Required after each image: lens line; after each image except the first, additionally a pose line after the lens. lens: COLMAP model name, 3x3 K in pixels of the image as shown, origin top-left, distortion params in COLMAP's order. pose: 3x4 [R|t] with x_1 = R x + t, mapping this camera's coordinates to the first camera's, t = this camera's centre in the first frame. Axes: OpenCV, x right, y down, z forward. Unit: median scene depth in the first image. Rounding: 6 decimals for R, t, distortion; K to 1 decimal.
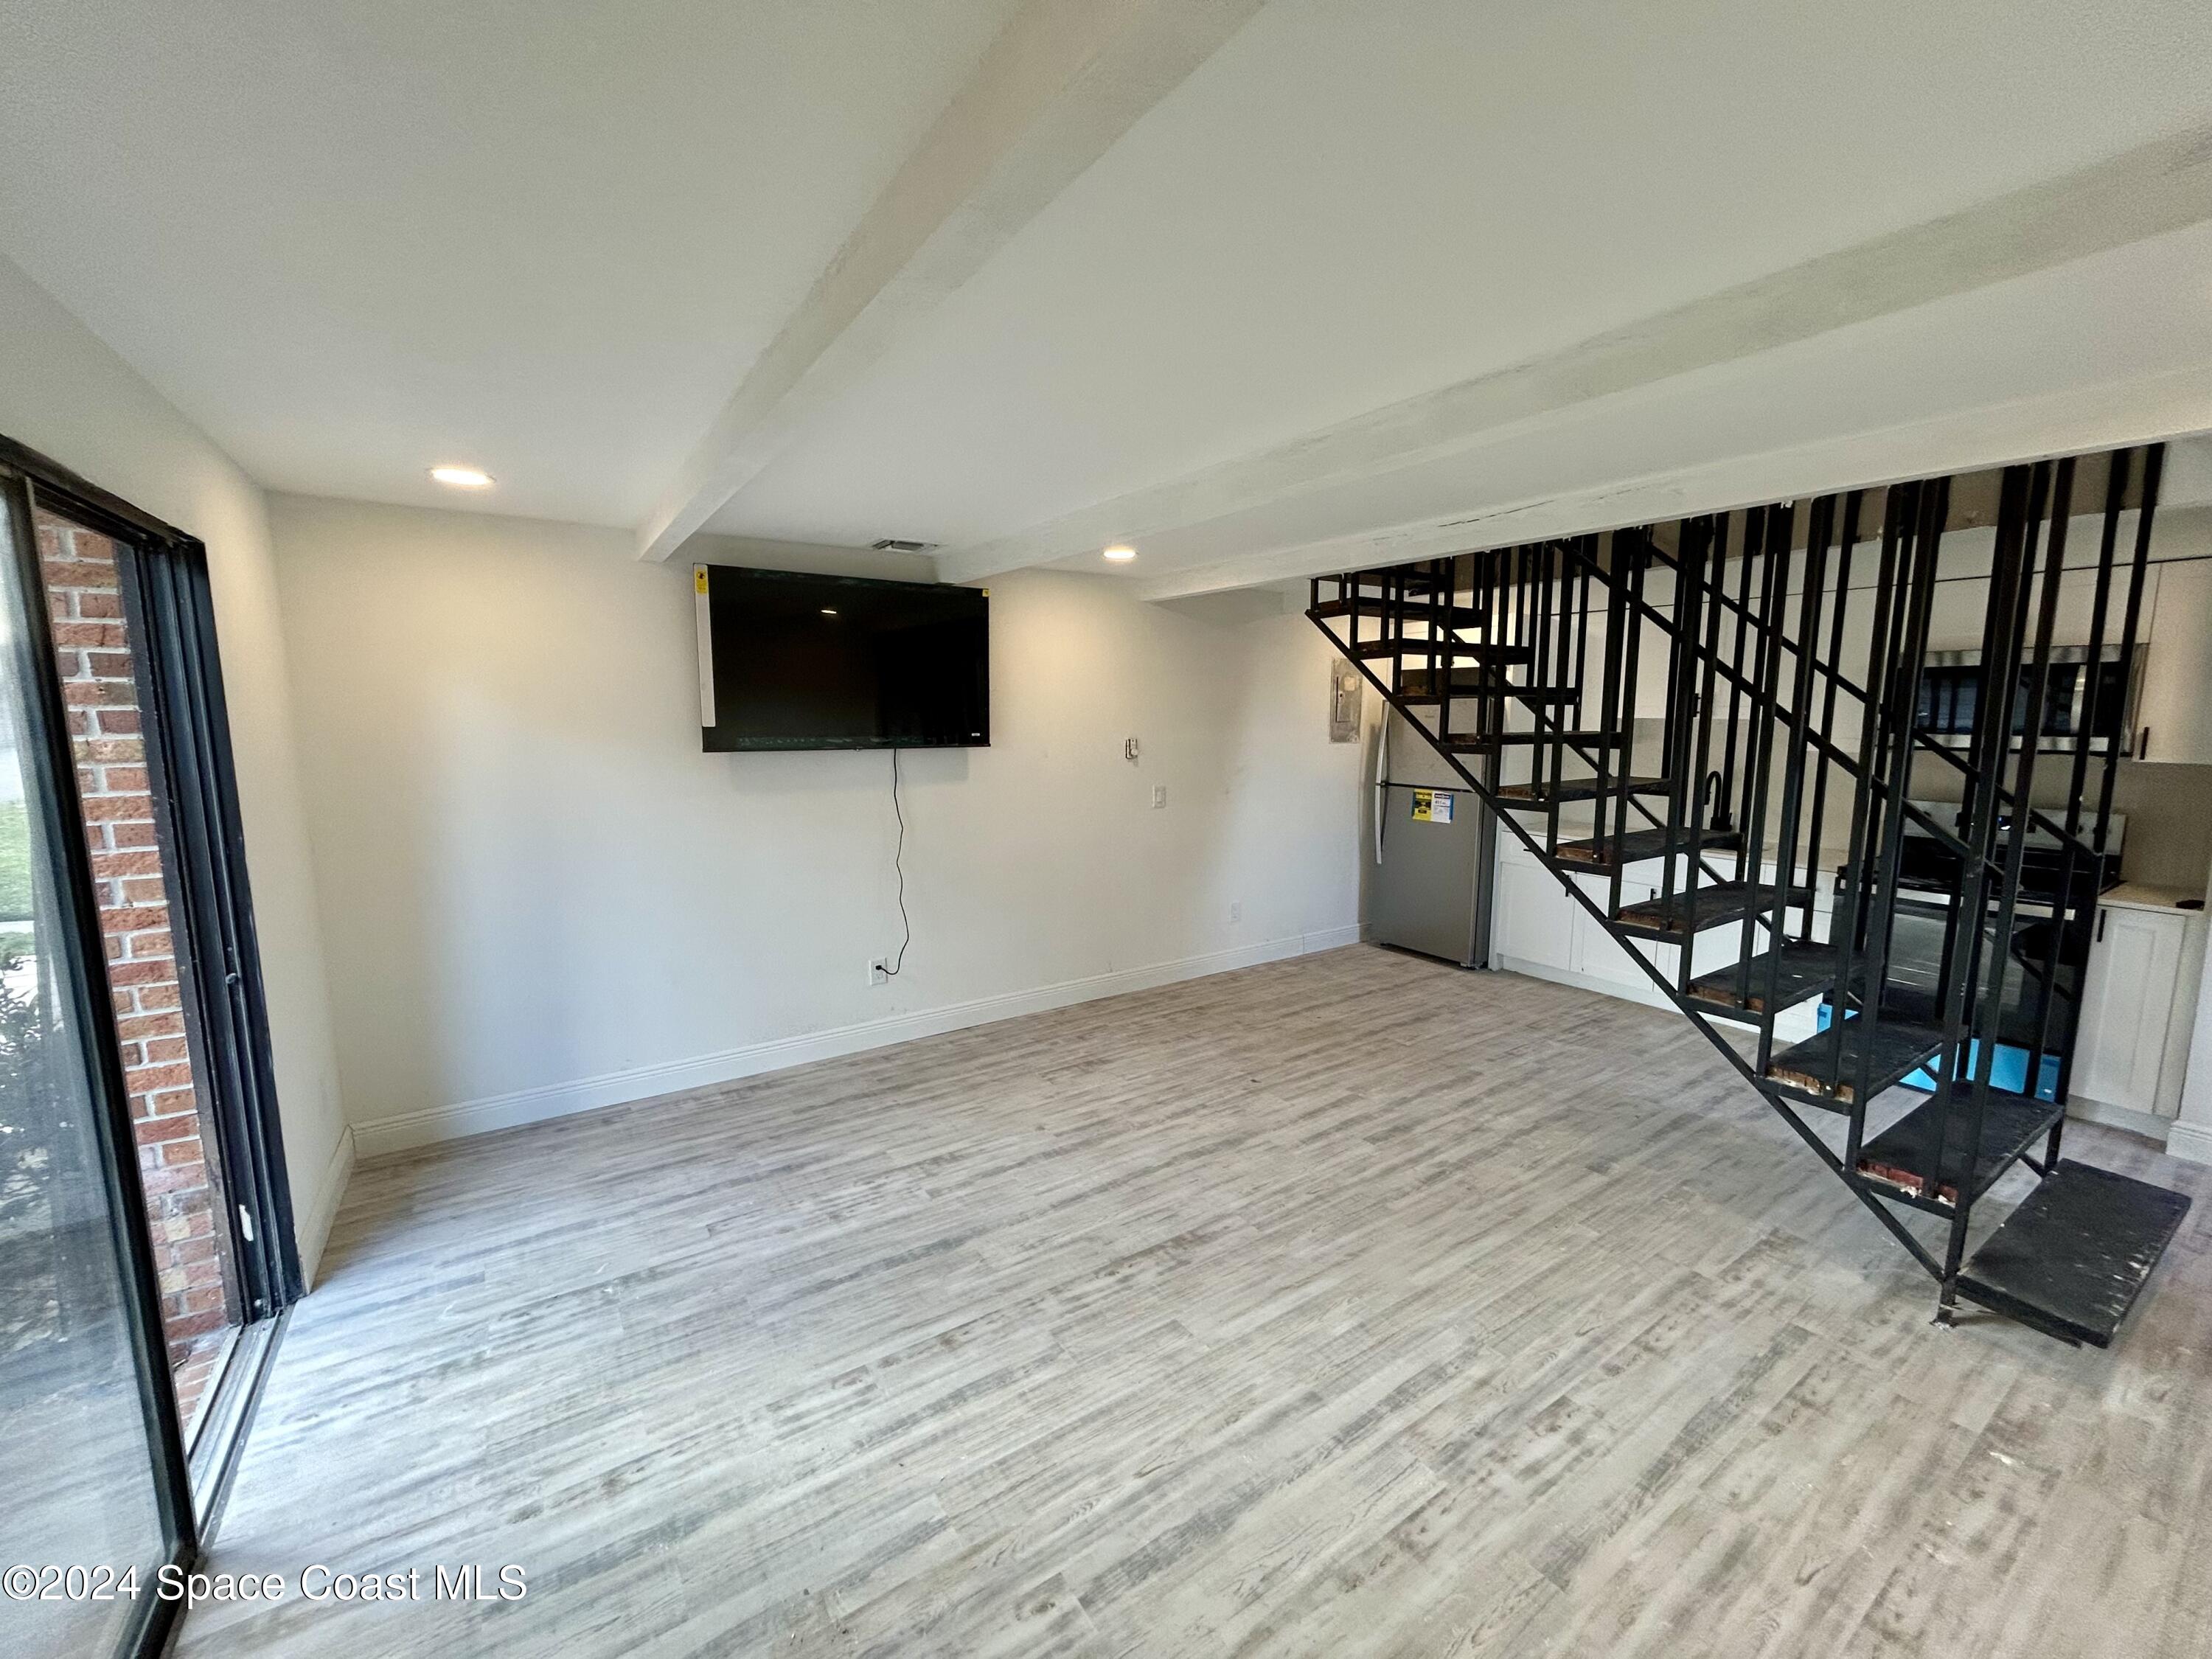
lens RADIAL K [[892.0, 0, 1104.5], [0, 892.0, 828.5], [0, 0, 1]] dist [-0.000685, 0.001807]
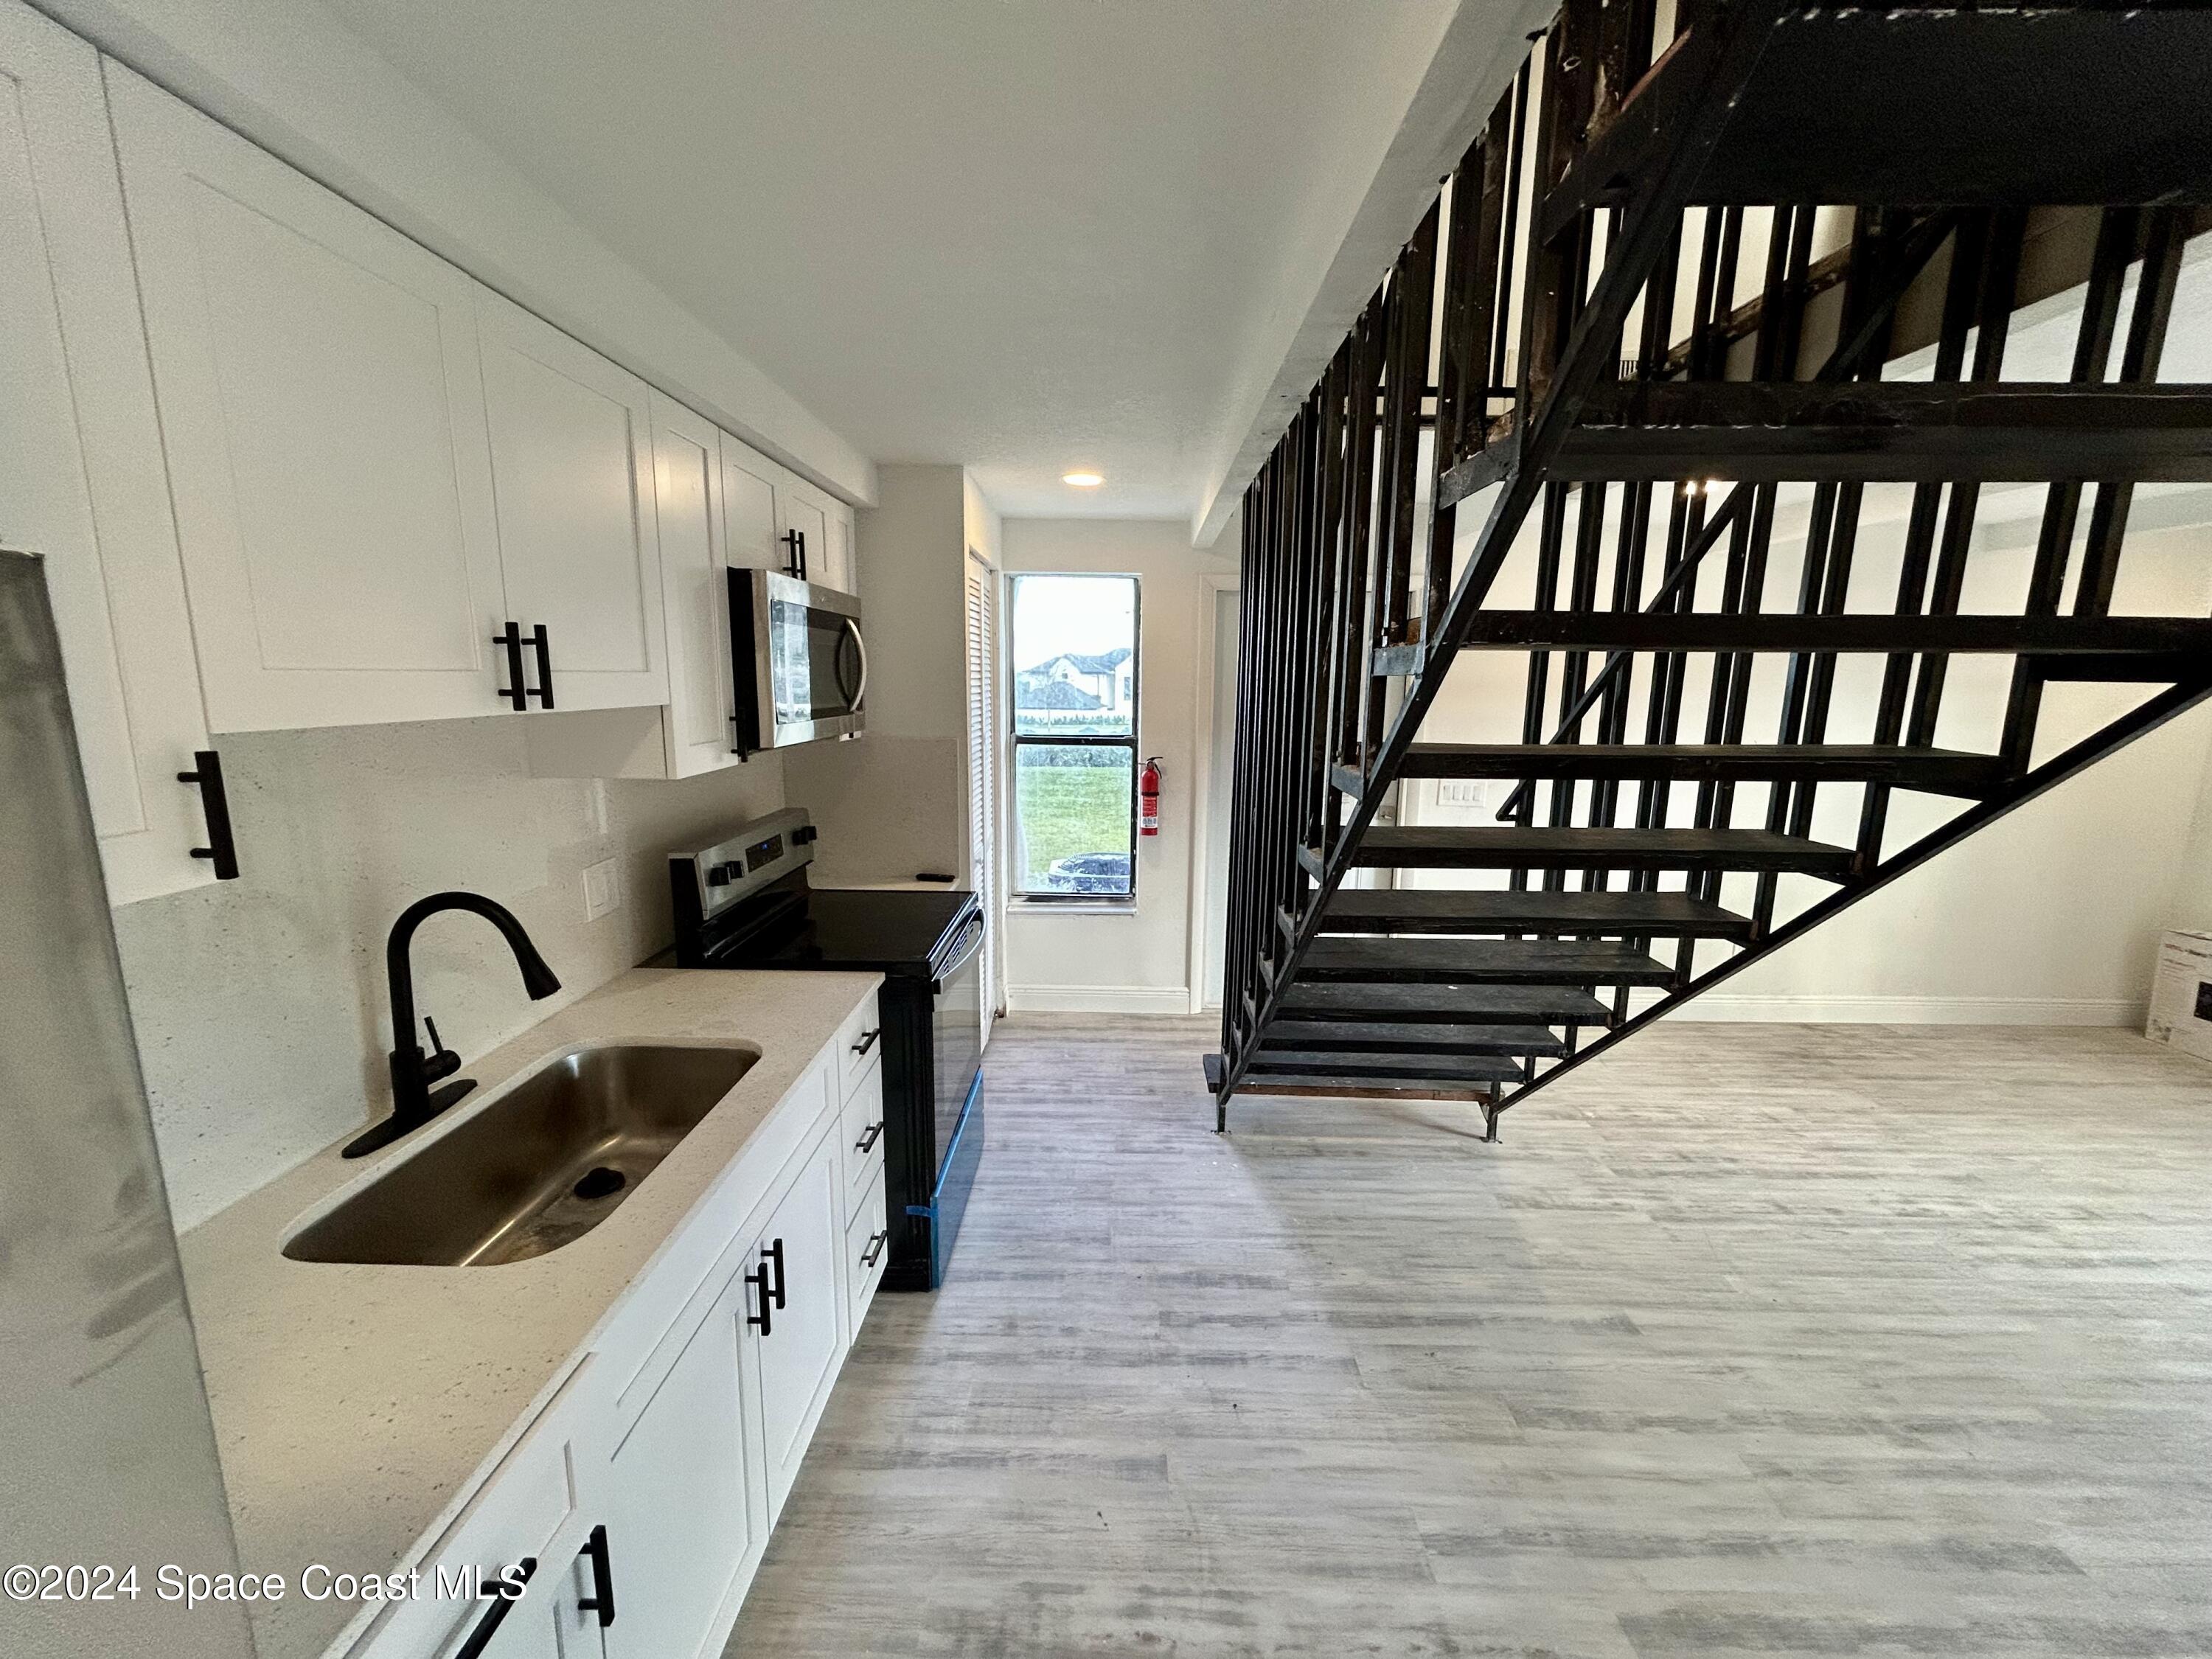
lens RADIAL K [[892.0, 0, 1110.4], [0, 892.0, 836.8], [0, 0, 1]] dist [-0.000685, 0.001807]
pose [[-0.825701, -0.109290, 0.553420, 0.492477], [0.064969, 0.956101, 0.285744, -0.207280], [-0.560354, 0.271894, -0.782353, 1.538064]]
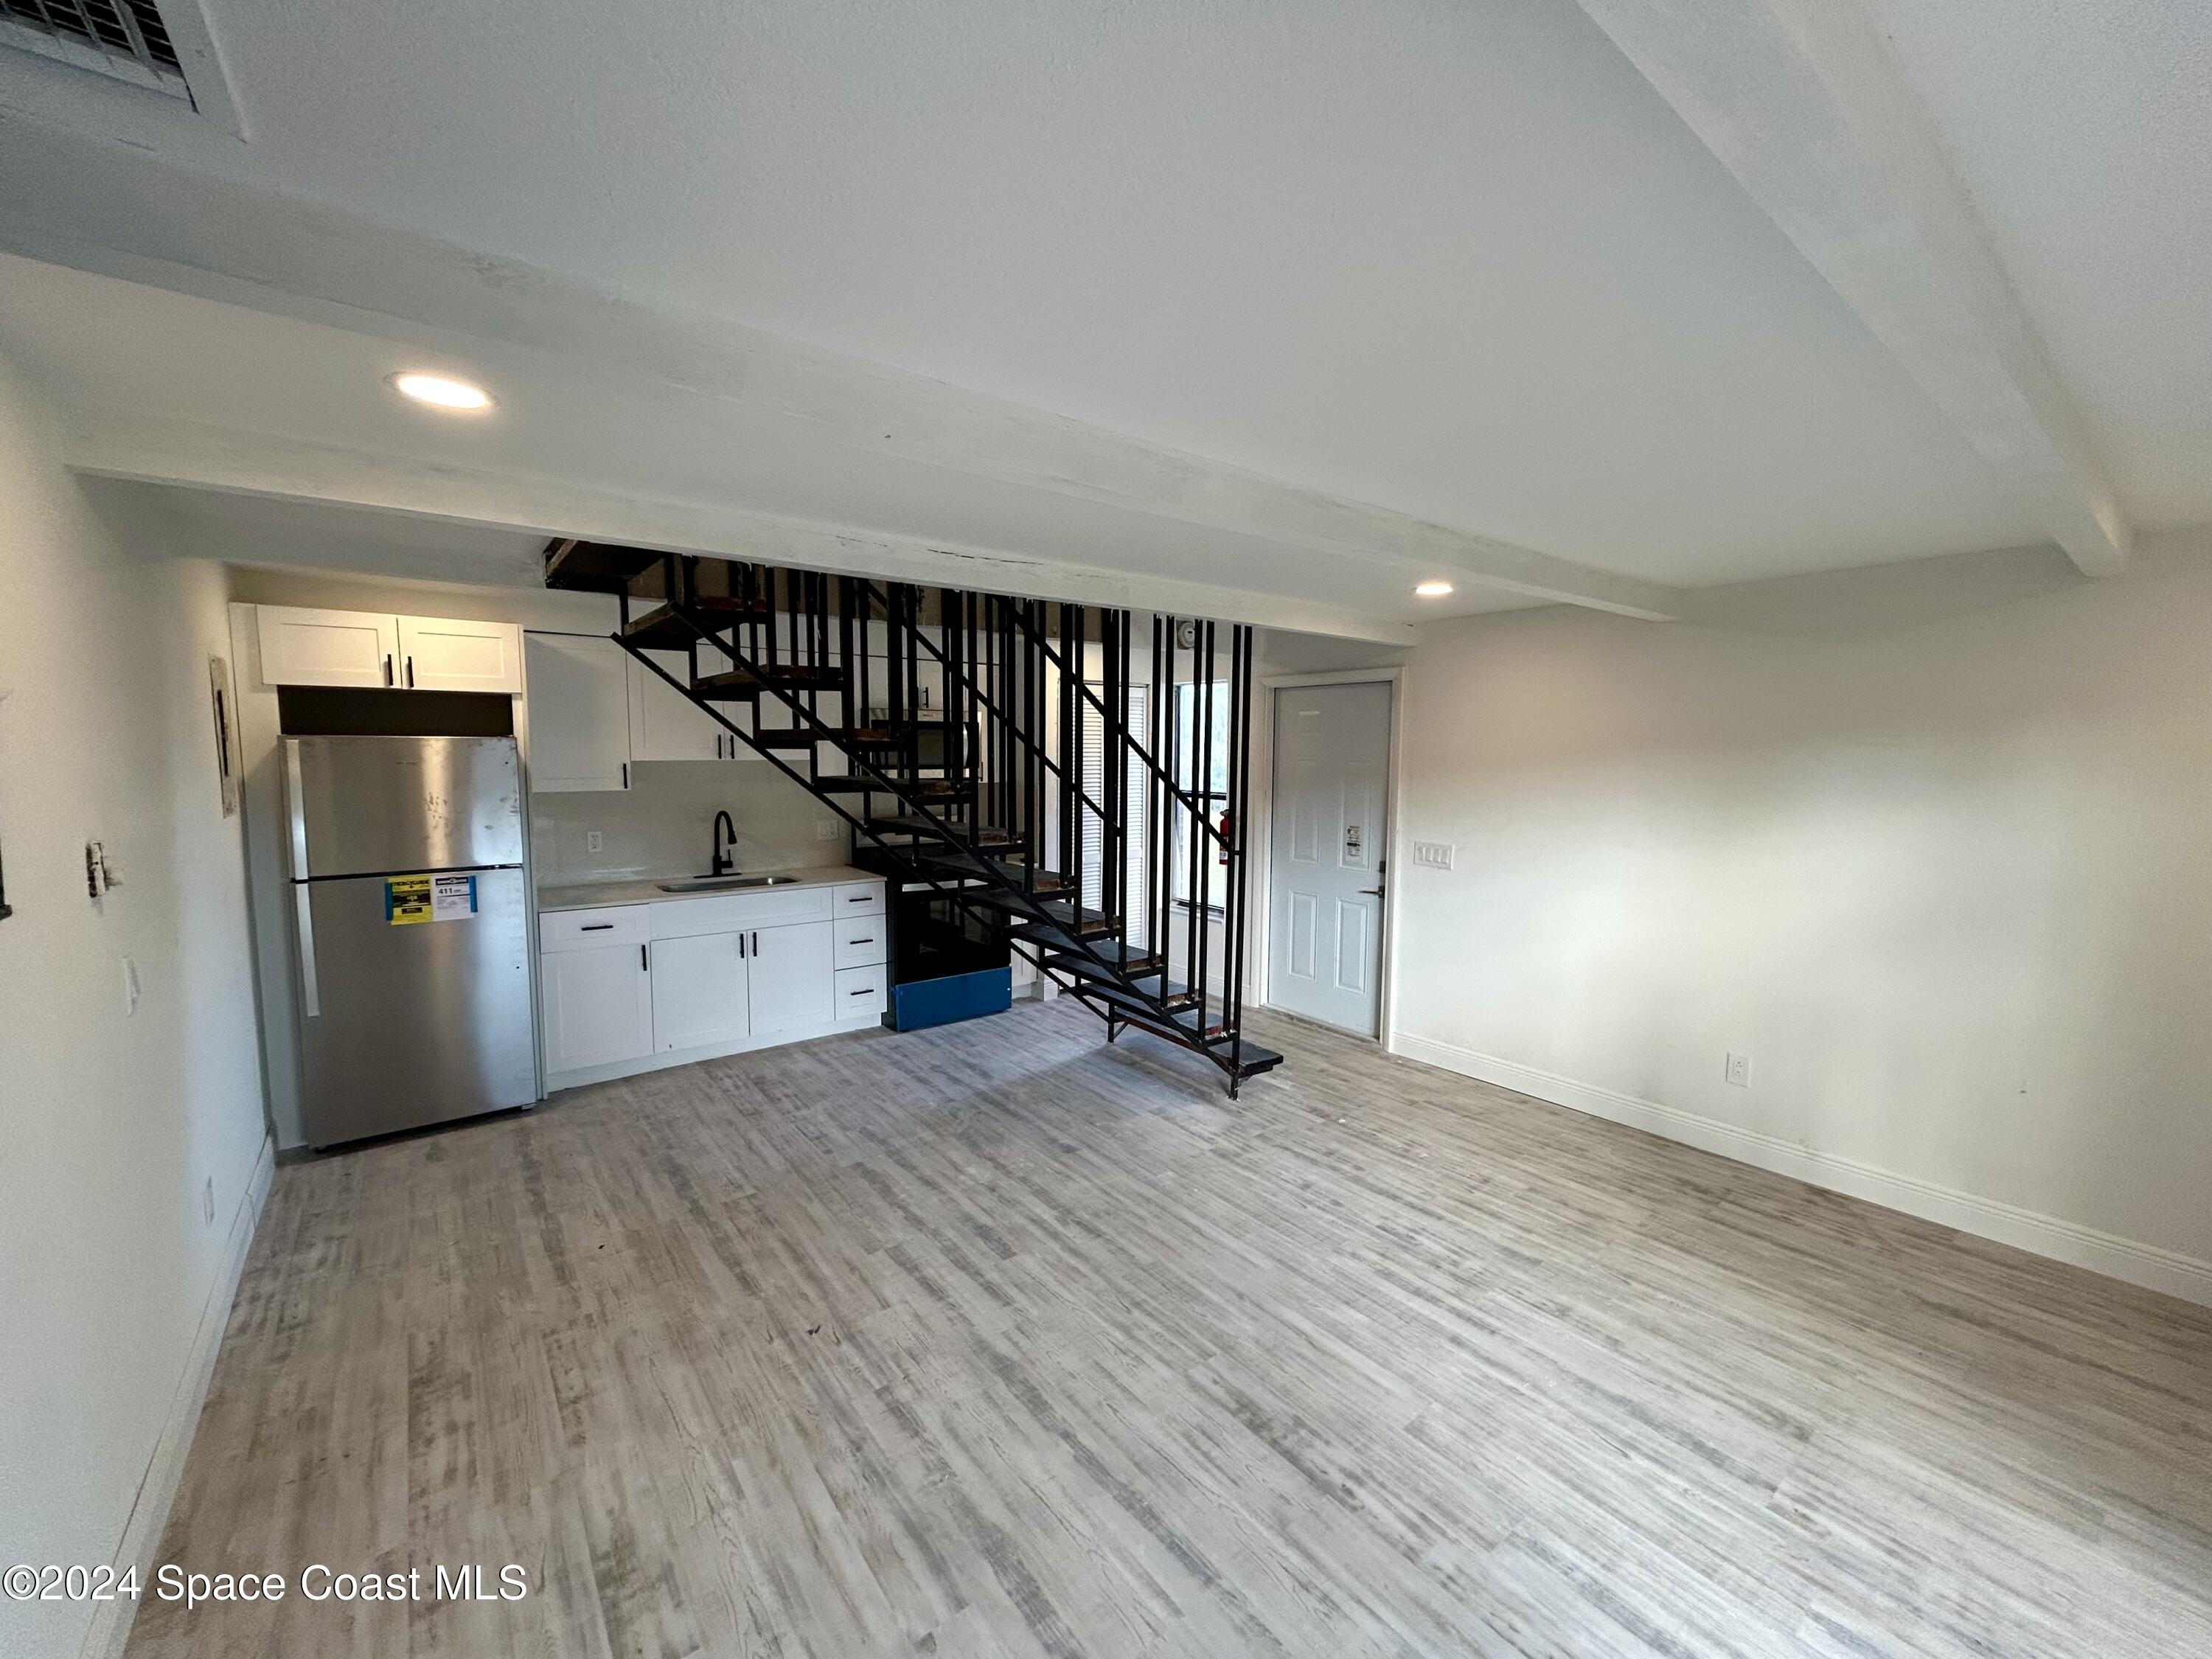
lens RADIAL K [[892.0, 0, 1116.1], [0, 892.0, 828.6], [0, 0, 1]] dist [-0.000685, 0.001807]
pose [[-0.081085, -0.092704, 0.992387, -0.514475], [0.125965, 0.986729, 0.102467, -0.128875], [-0.988715, 0.133314, -0.068332, 0.878234]]
